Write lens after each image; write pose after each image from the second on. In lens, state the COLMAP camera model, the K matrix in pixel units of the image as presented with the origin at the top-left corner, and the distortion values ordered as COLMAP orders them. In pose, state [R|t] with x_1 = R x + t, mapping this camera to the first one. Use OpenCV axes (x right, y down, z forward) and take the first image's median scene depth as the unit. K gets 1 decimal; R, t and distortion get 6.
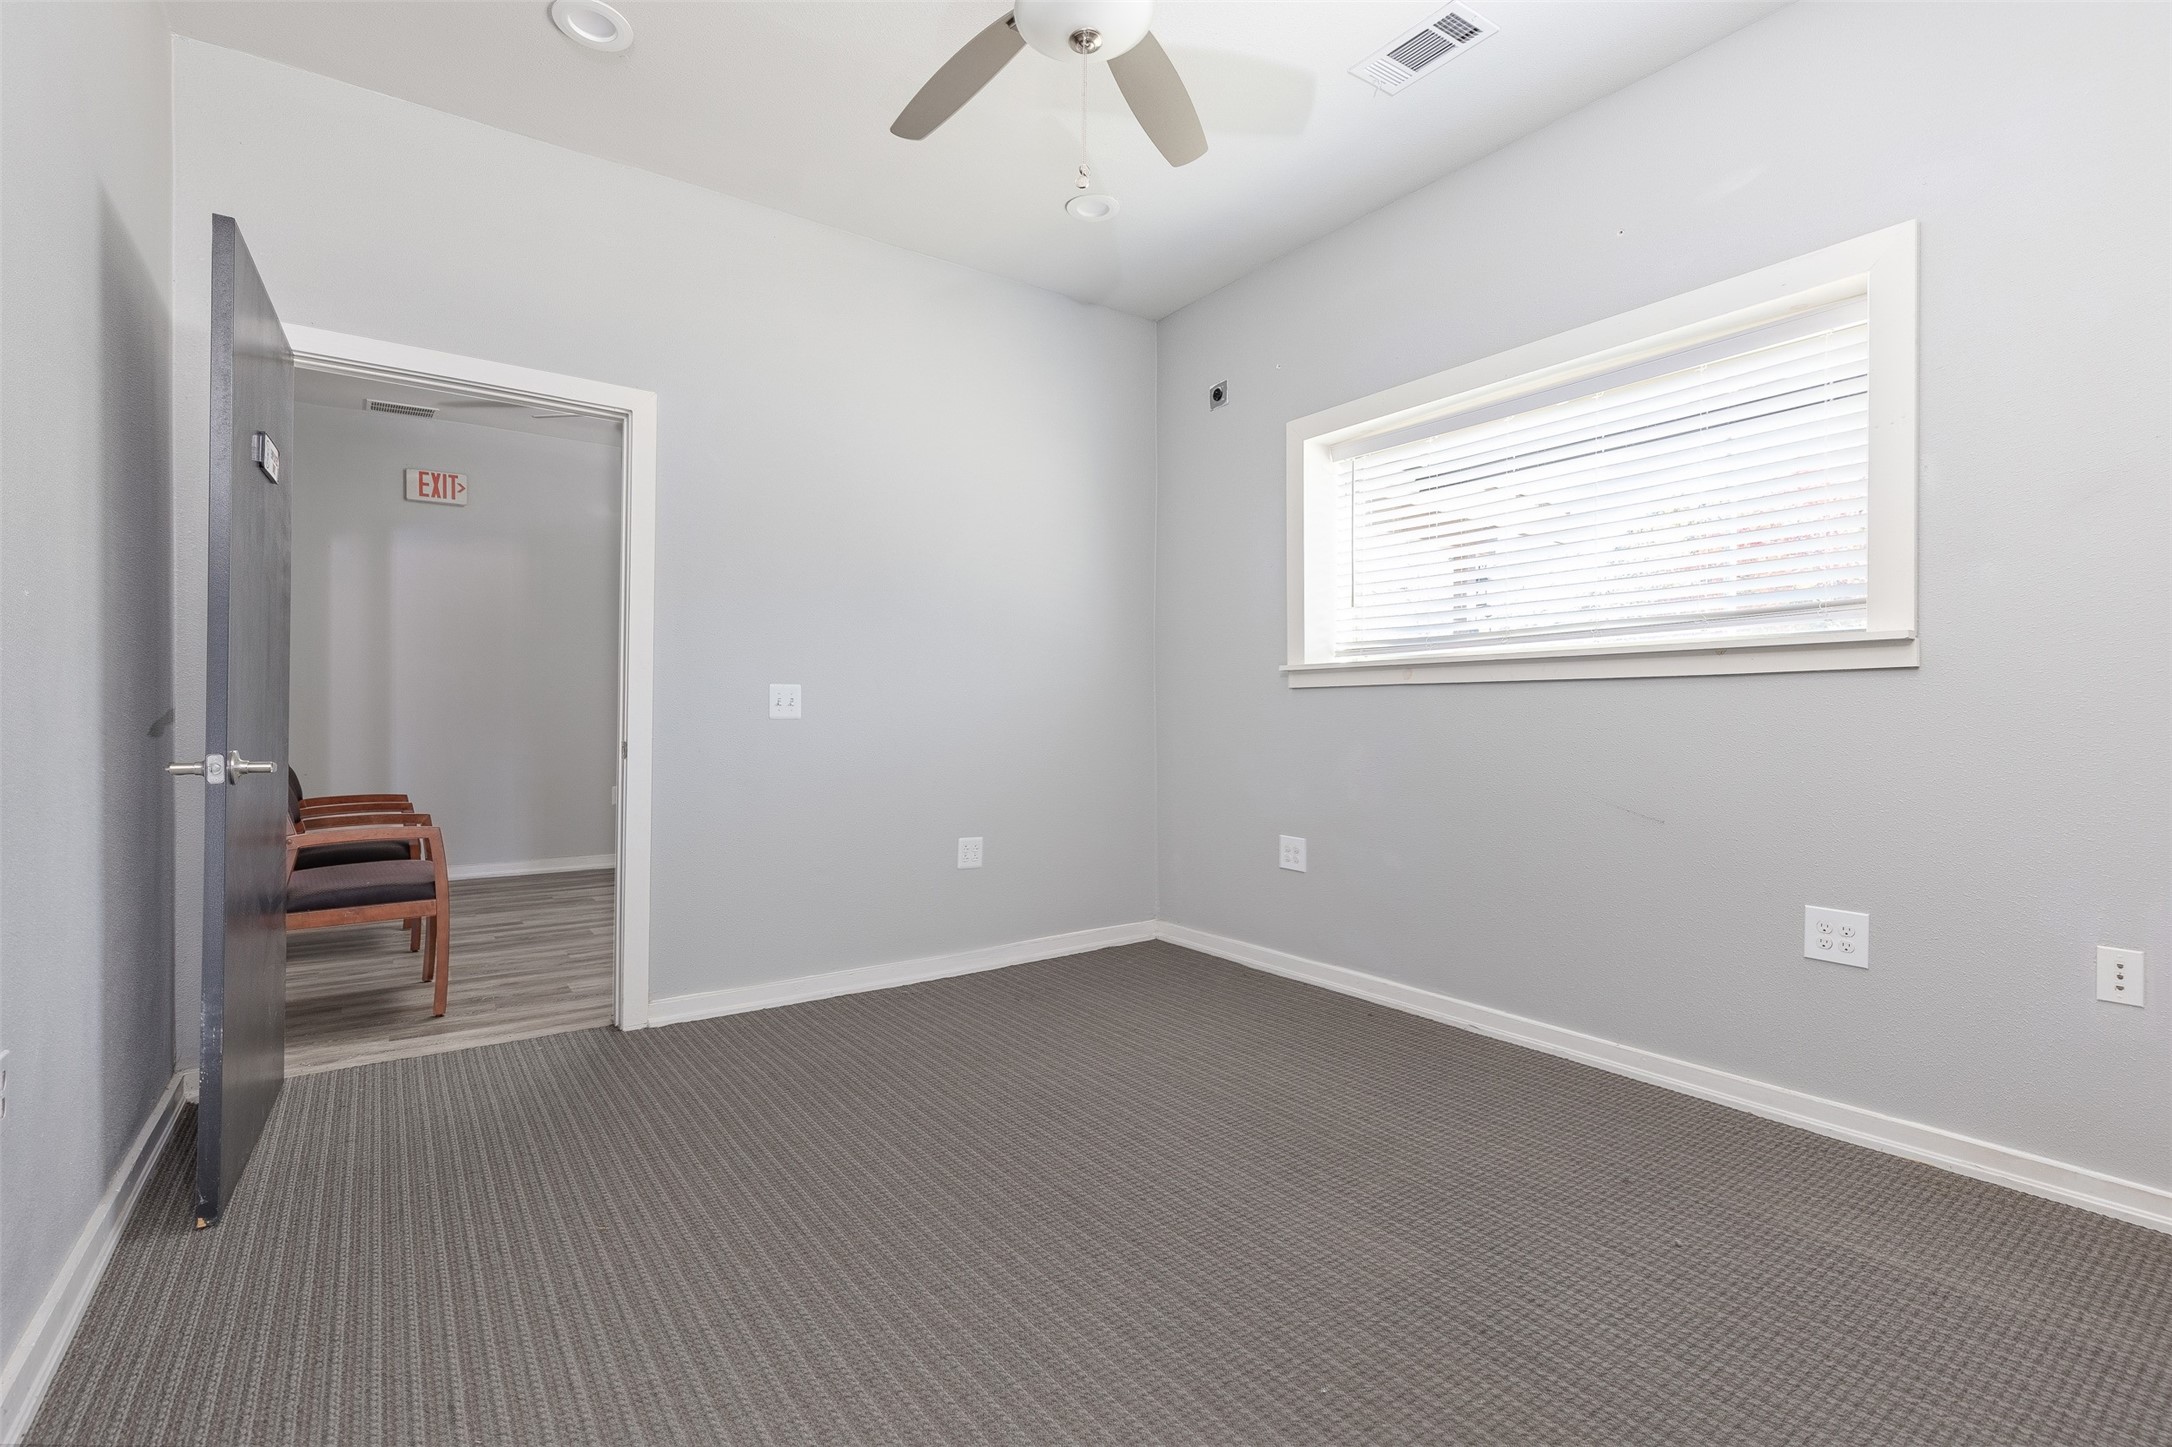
lens RADIAL K [[987.0, 0, 1100.3], [0, 987.0, 713.8], [0, 0, 1]] dist [0.003700, 0.000368]
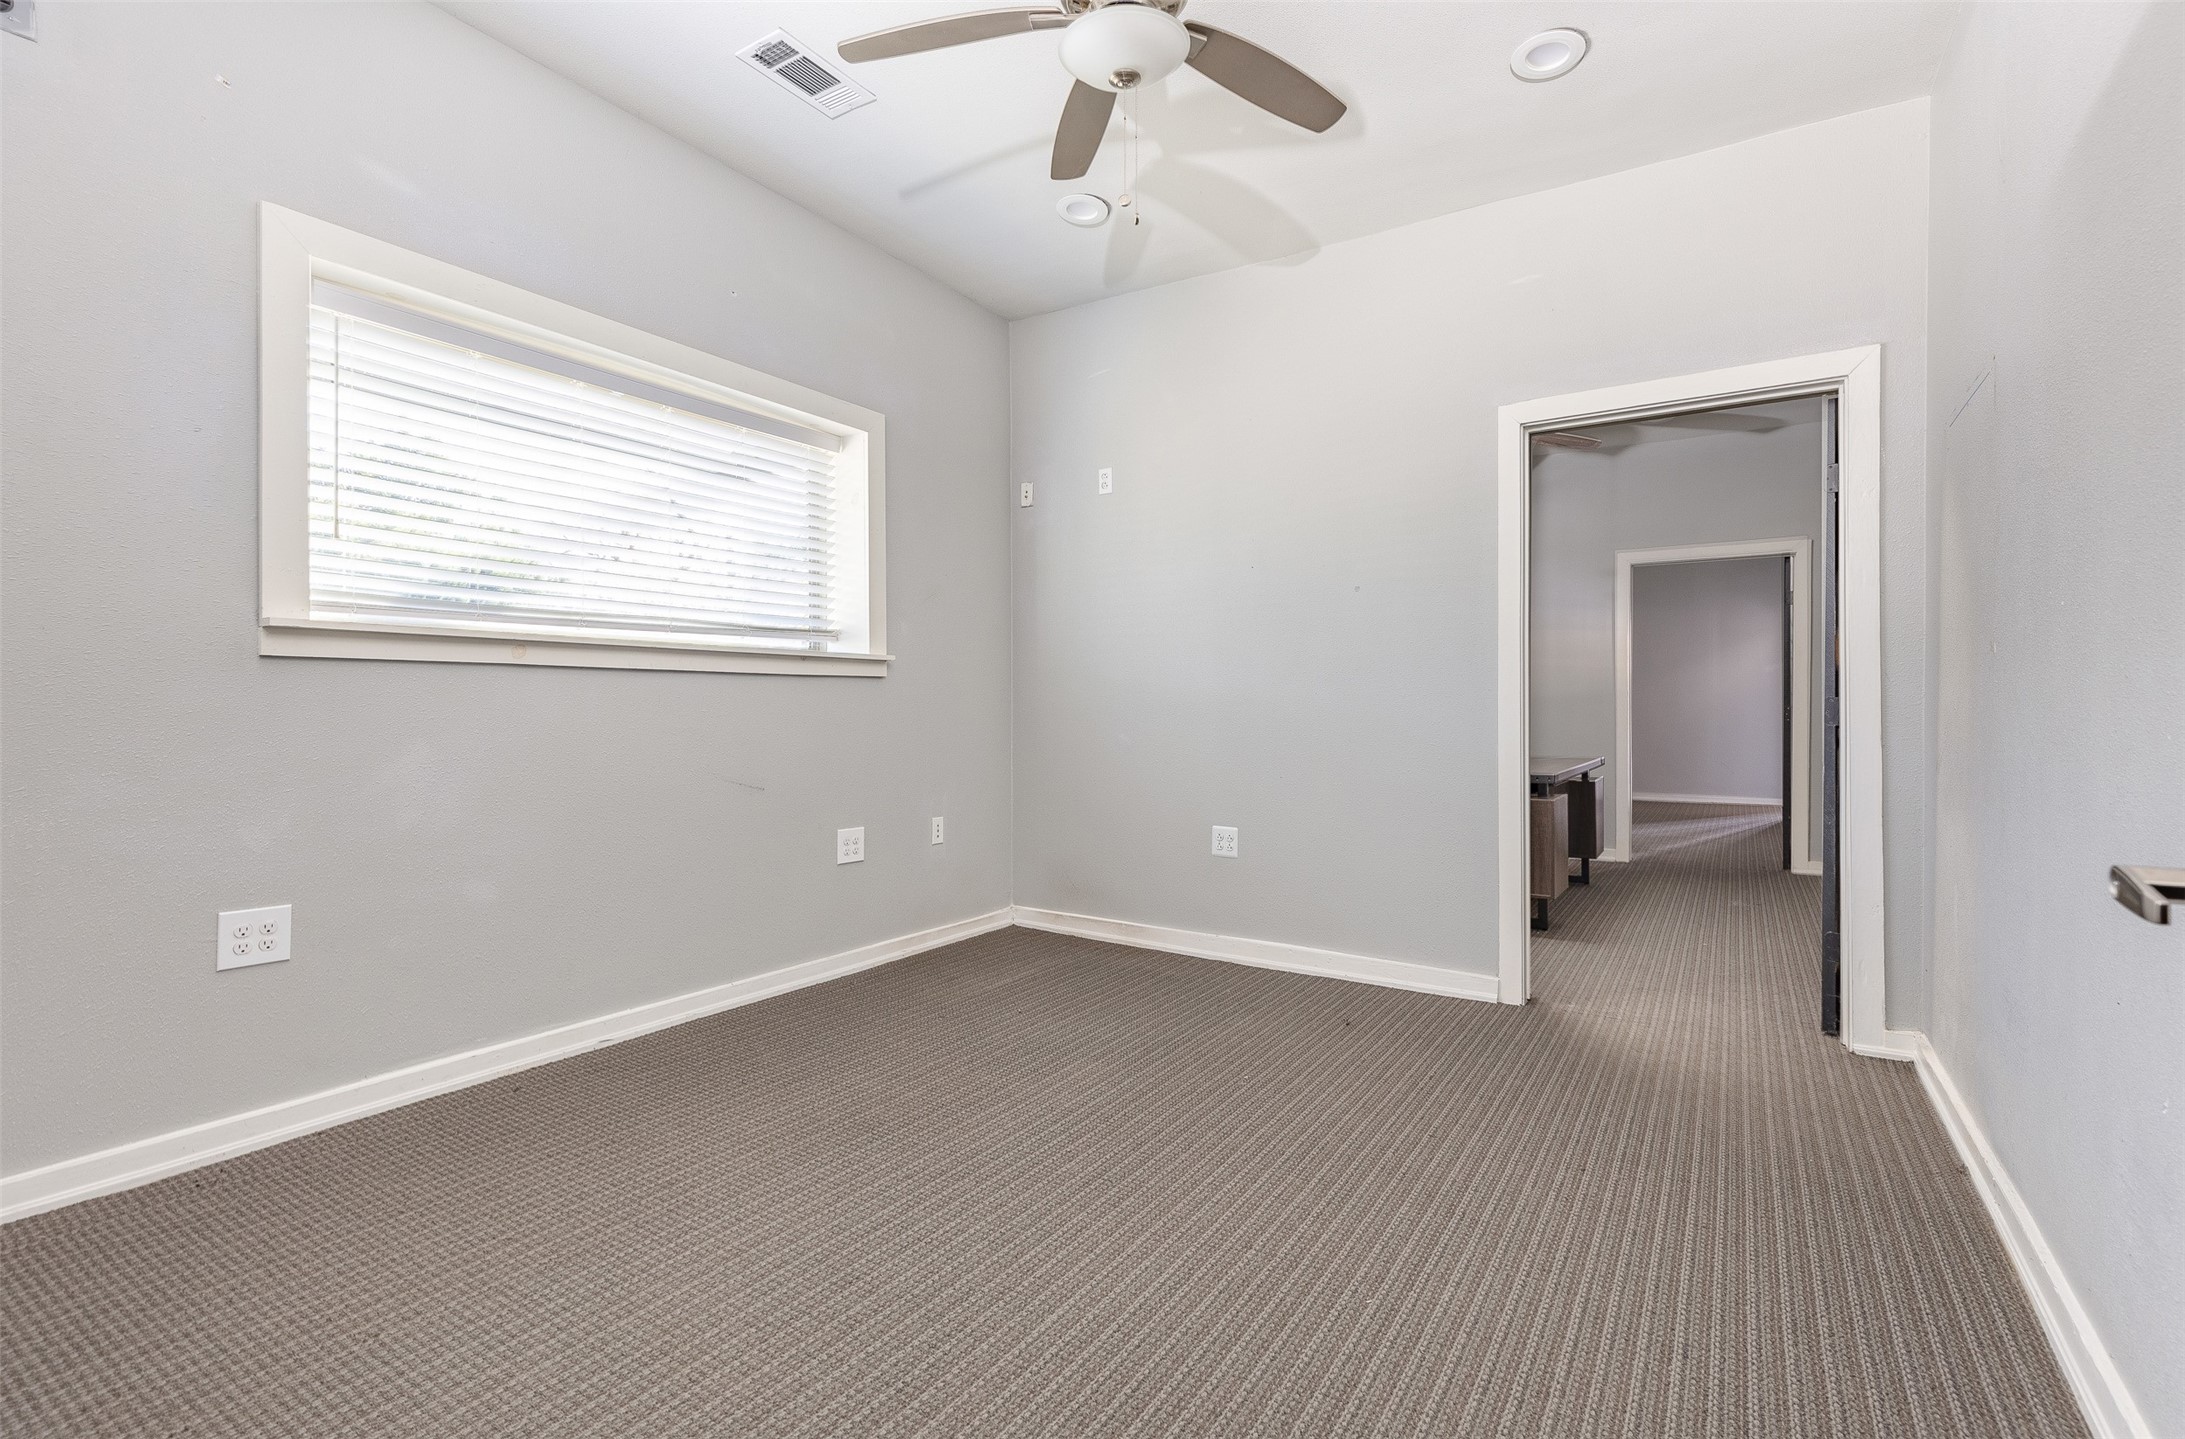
lens RADIAL K [[994.6, 0, 1092.5], [0, 994.6, 719.5], [0, 0, 1]] dist [-0.000151, -0.000074]
pose [[-0.354532, -0.012608, 0.934959, -0.644993], [-0.005205, 0.999920, 0.011510, 0.003283], [-0.935029, -0.000785, -0.354570, 0.897675]]
